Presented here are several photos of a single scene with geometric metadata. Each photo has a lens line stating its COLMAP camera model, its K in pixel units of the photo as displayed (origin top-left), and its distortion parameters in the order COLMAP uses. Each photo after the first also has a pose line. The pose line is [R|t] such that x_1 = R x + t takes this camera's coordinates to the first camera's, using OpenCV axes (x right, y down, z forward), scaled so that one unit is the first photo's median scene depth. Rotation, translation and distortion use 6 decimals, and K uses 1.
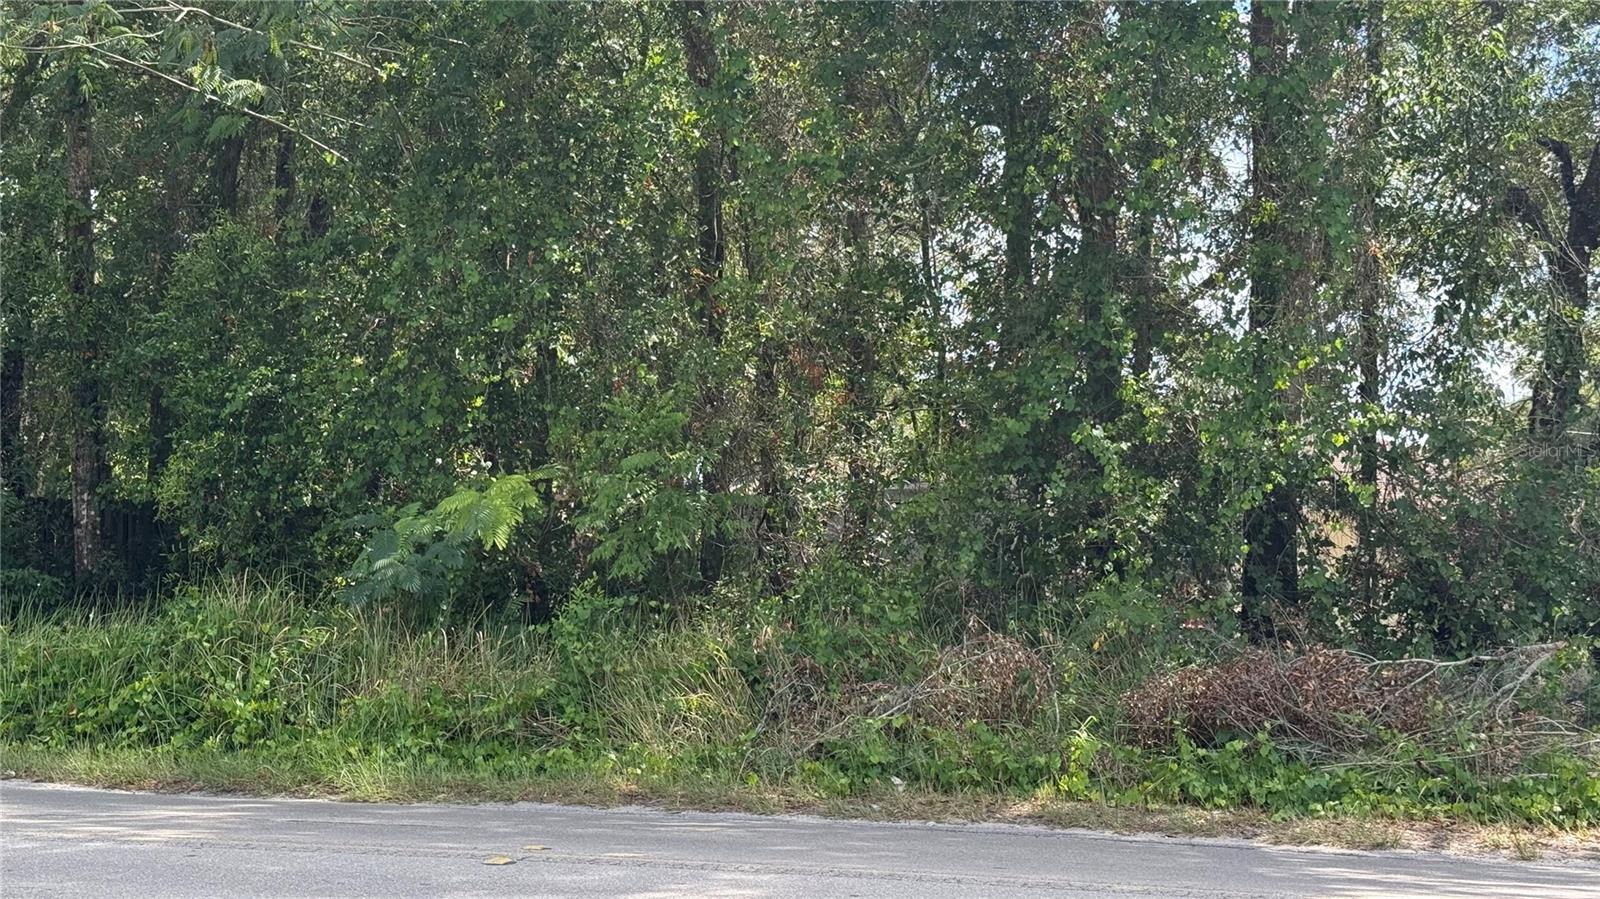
lens RADIAL K [[2389.9, 0, 800.0], [0, 2389.9, 449.5], [0, 0, 1]] dist [0.155999, 0.006463]
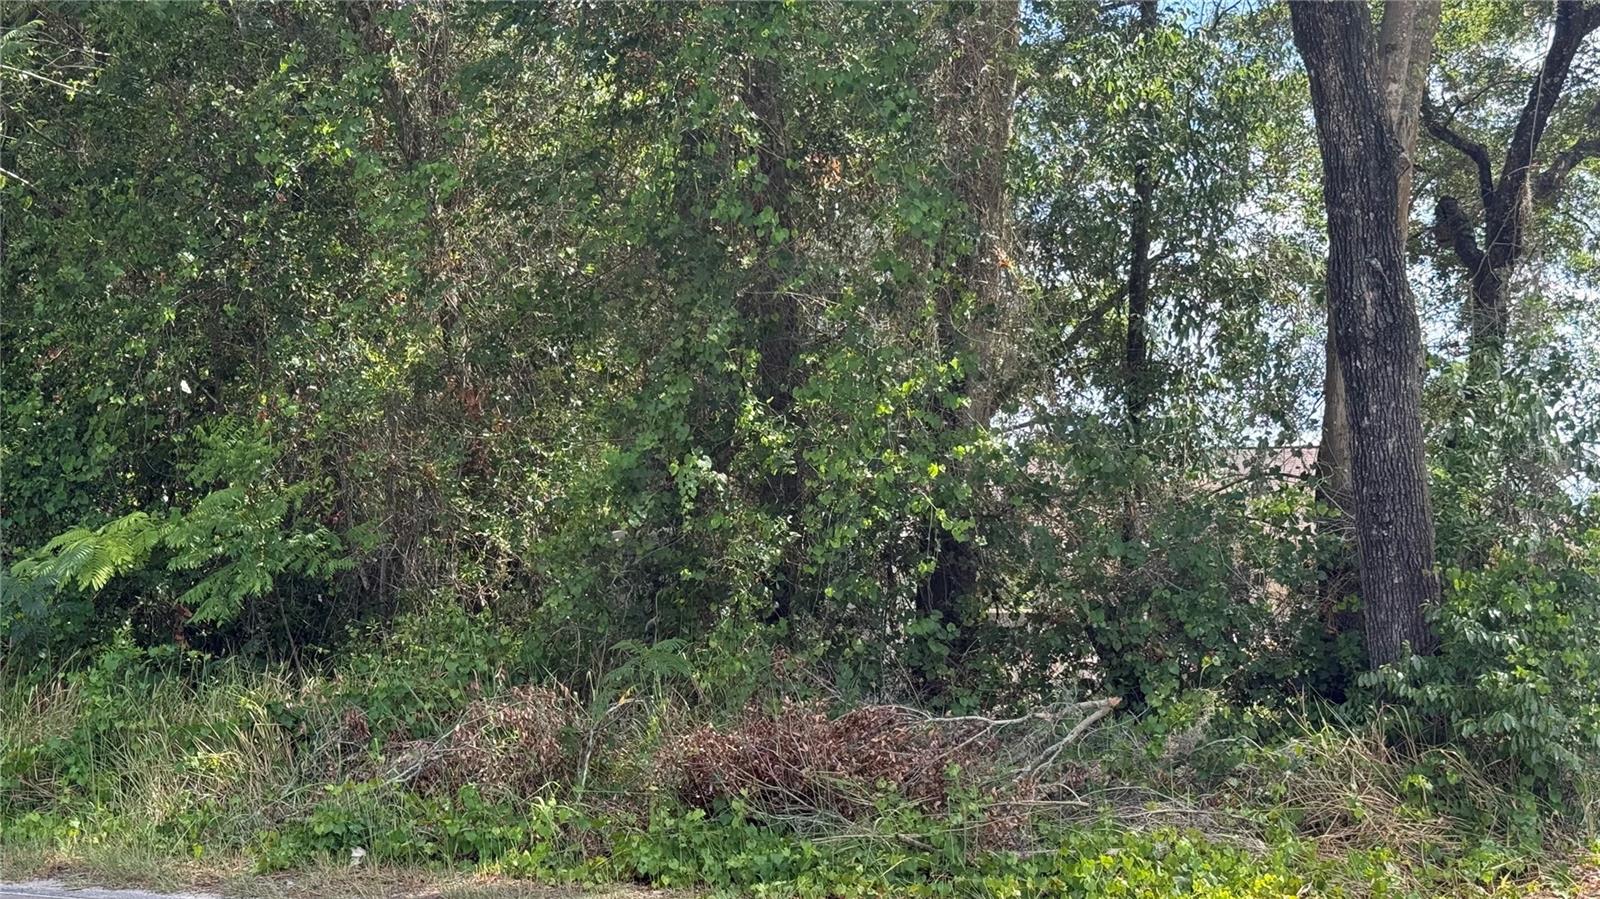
lens RADIAL K [[2389.9, 0, 800.0], [0, 2389.9, 449.5], [0, 0, 1]] dist [0.155999, 0.006463]
pose [[0.990752, -0.007396, -0.135483, 0.295334], [0.005440, 0.999876, -0.014807, 0.001222], [0.135576, 0.013933, 0.990669, 0.111671]]
